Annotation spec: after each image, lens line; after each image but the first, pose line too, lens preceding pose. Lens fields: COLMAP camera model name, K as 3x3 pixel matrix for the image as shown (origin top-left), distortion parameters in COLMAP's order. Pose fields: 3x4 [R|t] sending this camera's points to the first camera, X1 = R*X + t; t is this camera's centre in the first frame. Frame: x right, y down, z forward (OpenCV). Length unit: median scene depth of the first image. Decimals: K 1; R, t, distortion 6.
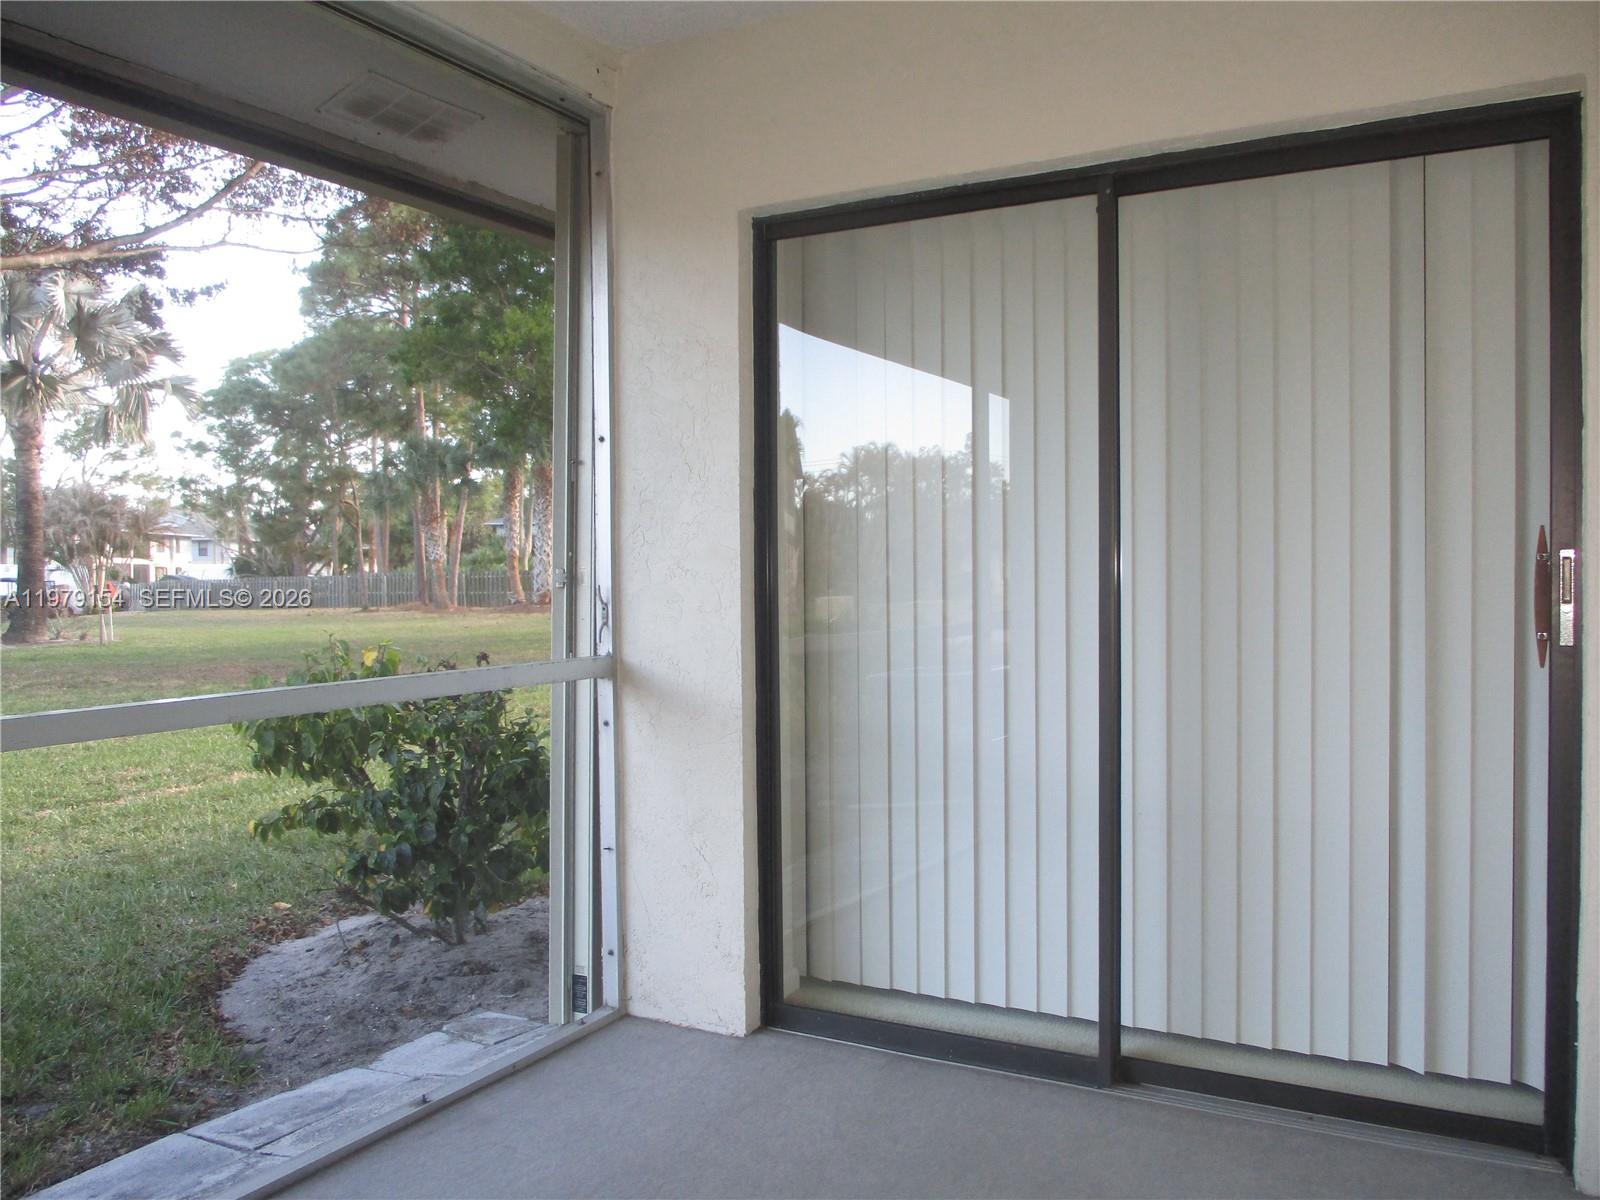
lens RADIAL K [[1315.0, 0, 807.0], [0, 1315.0, 591.5], [0, 0, 1]] dist [-0.028026, 0.006784]
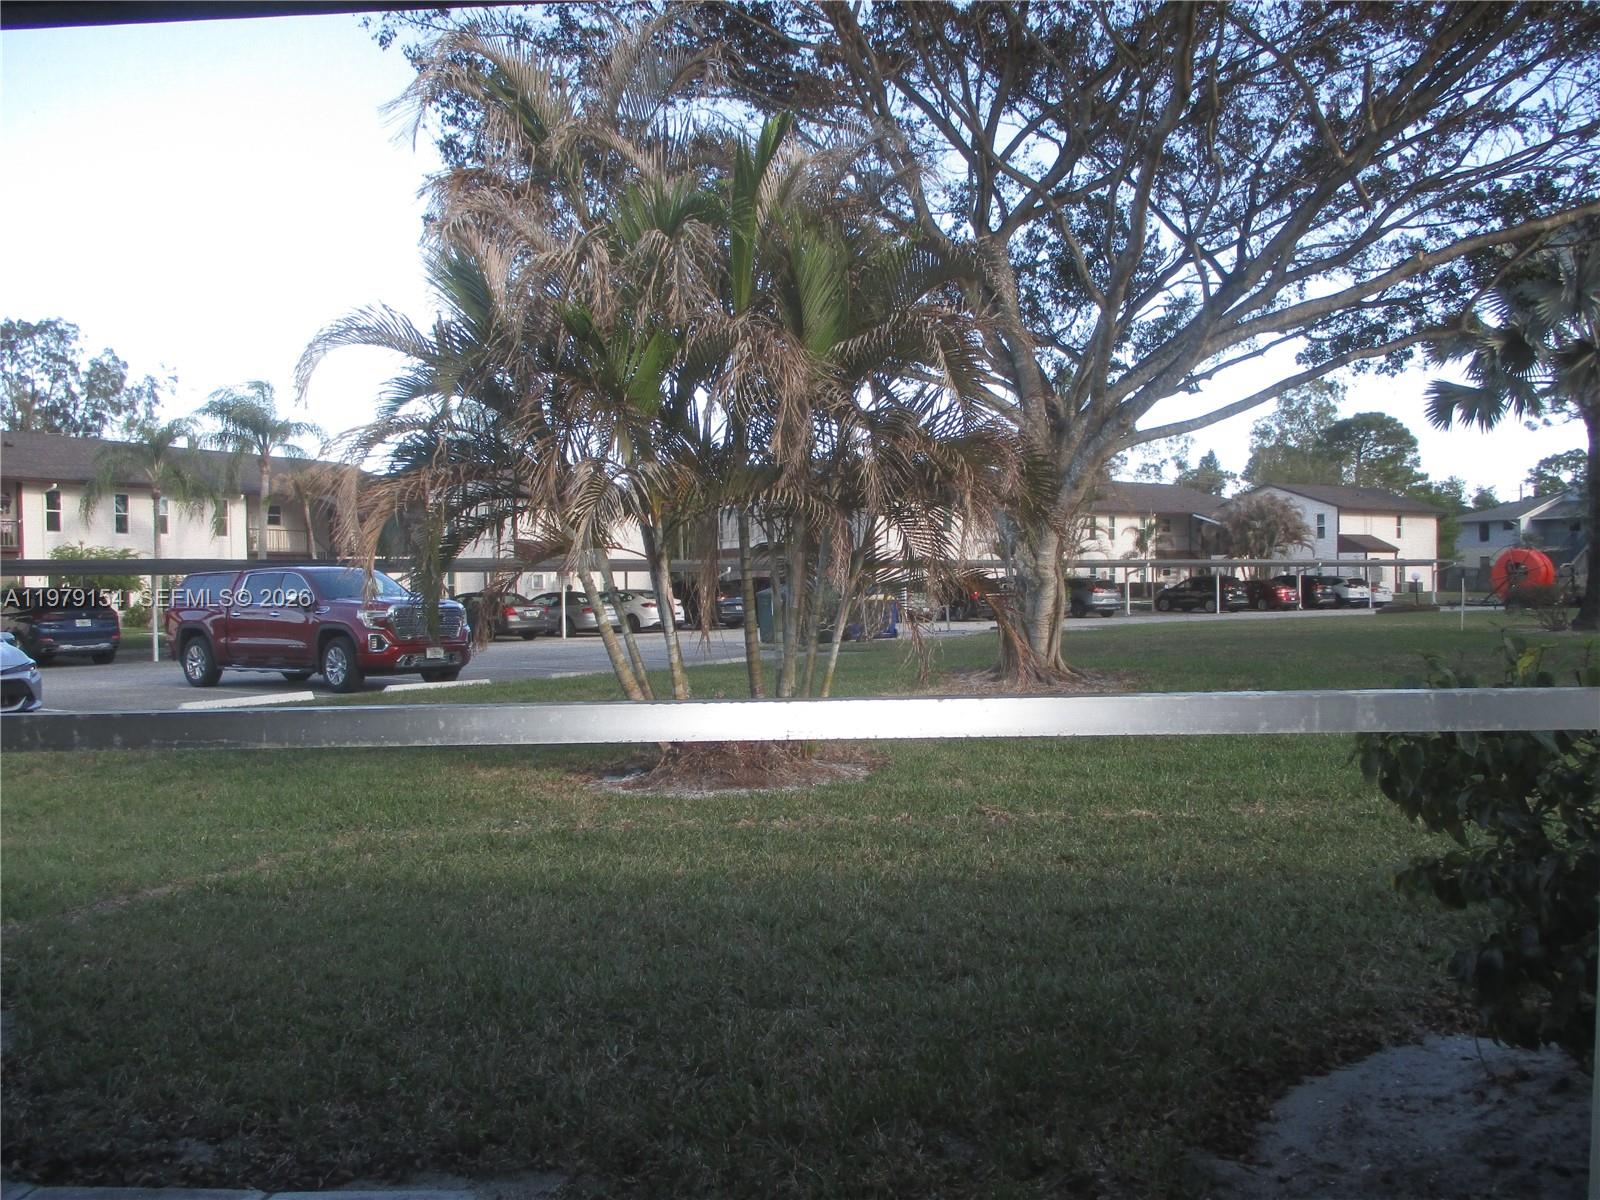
lens RADIAL K [[1315.0, 0, 807.0], [0, 1315.0, 591.5], [0, 0, 1]] dist [-0.028026, 0.006784]
pose [[0.438144, 0.011797, -0.898828, 0.122217], [-0.000603, 0.999918, 0.012830, 0.001846], [0.898905, -0.005080, 0.438115, 0.370057]]
